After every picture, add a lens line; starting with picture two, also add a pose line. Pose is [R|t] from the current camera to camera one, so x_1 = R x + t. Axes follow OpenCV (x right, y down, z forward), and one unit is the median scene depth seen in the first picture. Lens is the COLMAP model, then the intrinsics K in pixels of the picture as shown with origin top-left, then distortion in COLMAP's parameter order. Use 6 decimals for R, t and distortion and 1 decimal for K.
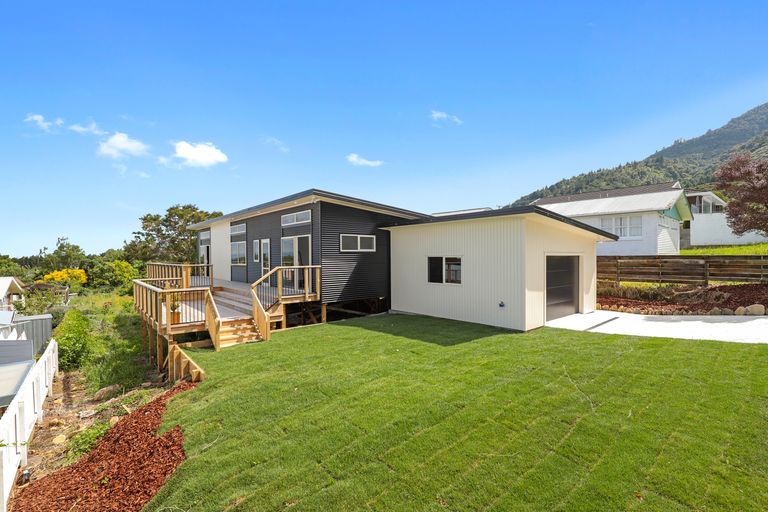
lens RADIAL K [[367.3, 0, 385.8], [0, 367.3, 263.3], [0, 0, 1]] dist [-0.018180, -0.000107]
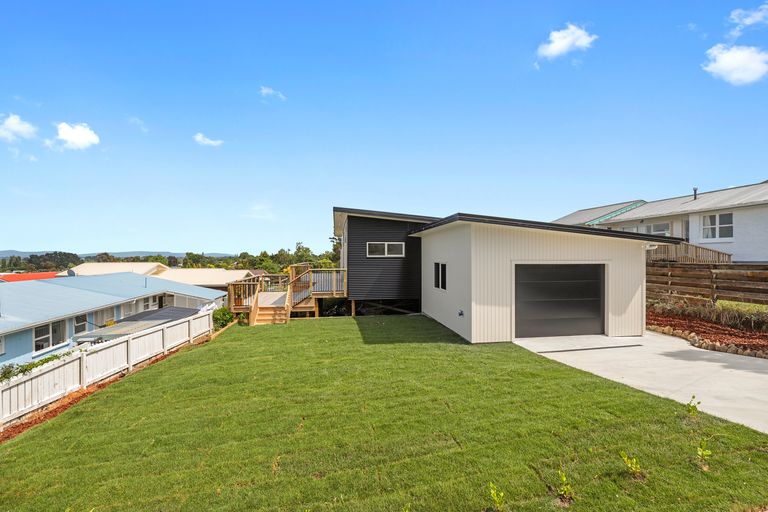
lens RADIAL K [[367.3, 0, 398.4], [0, 367.3, 252.4], [0, 0, 1]] dist [-0.018180, -0.000107]
pose [[0.834687, -0.000151, -0.550725, 0.367877], [-0.012968, 0.999717, -0.019928, -0.014862], [0.550573, 0.023776, 0.834449, 0.045015]]
